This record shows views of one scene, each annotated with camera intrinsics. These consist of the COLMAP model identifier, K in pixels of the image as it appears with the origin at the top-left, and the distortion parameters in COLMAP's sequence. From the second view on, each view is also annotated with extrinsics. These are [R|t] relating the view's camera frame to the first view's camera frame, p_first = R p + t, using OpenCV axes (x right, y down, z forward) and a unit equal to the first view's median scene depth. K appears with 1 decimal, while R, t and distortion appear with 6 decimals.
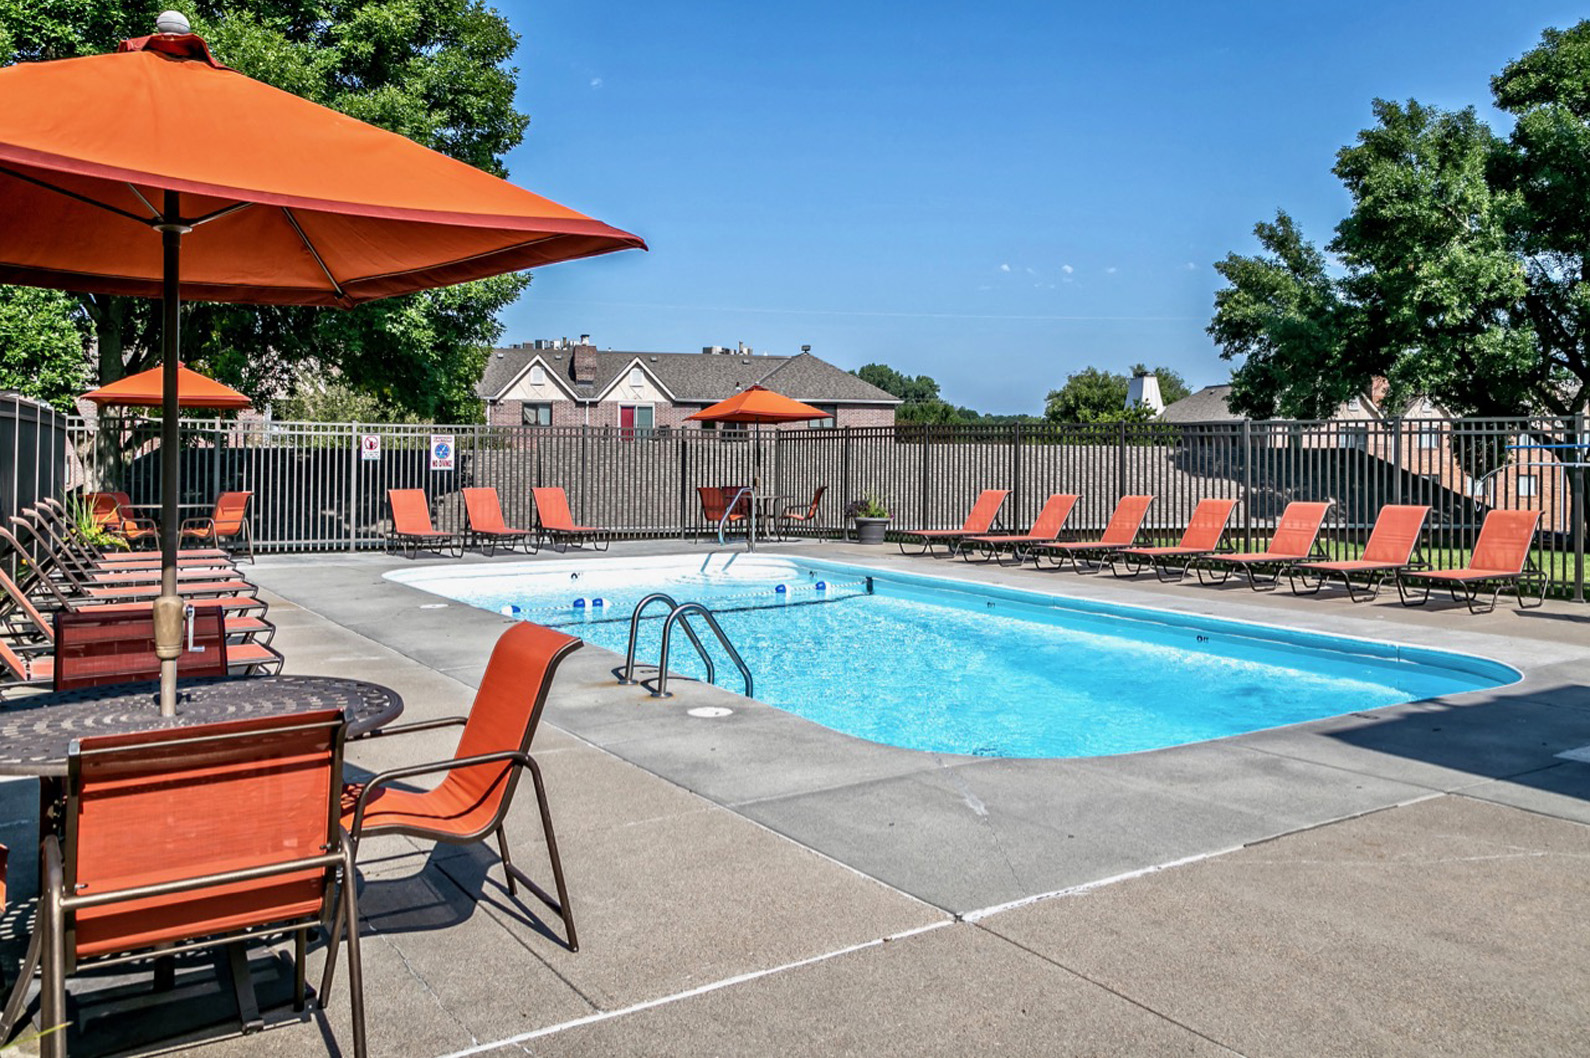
lens RADIAL K [[1275.0, 0, 796.0], [0, 1275.0, 496.6], [0, 0, 1]] dist [-0.040673, -0.004849]
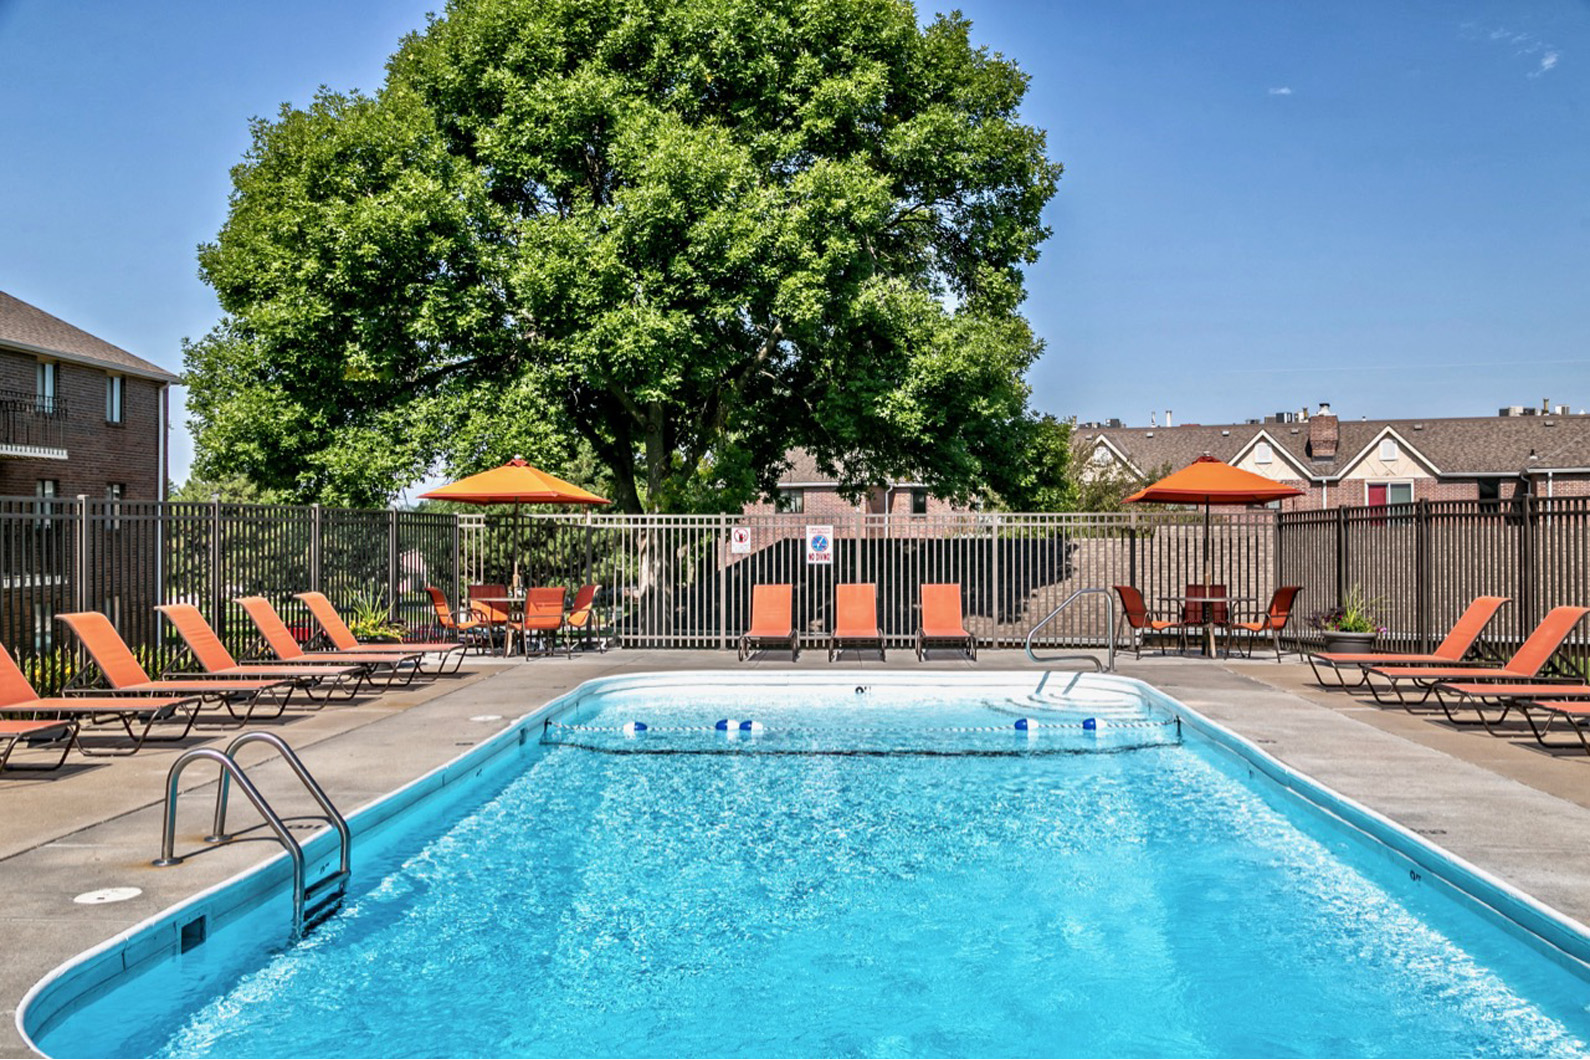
lens RADIAL K [[1323.9, 0, 741.2], [0, 1323.9, 507.3], [0, 0, 1]] dist [0.004080, -0.170104]
pose [[0.780956, -0.027913, -0.623962, 0.198051], [-0.010312, 0.998288, -0.057565, -0.004679], [0.624501, 0.051390, 0.779332, 0.164126]]
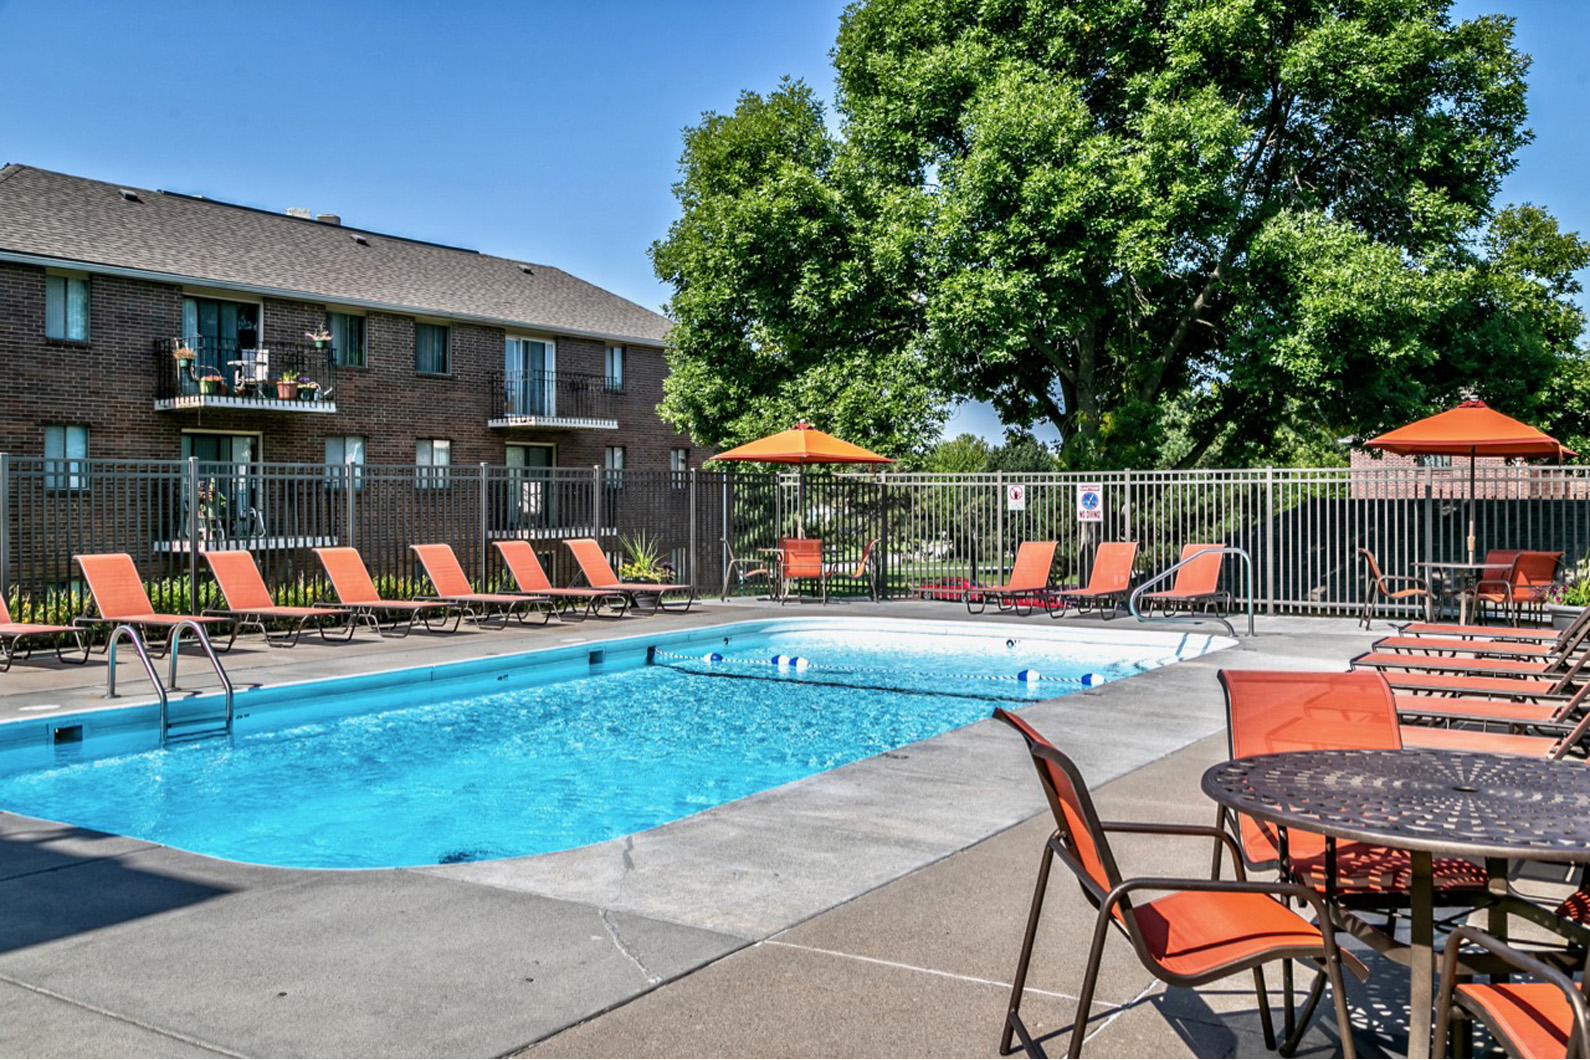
lens RADIAL K [[1389.7, 0, 770.1], [0, 1389.7, 532.6], [0, 0, 1]] dist [-0.086049, 0.083842]
pose [[0.365698, 0.011398, -0.930664, 0.407443], [-0.024756, 0.999690, 0.002515, -0.007263], [0.930404, 0.022120, 0.365867, 0.312816]]
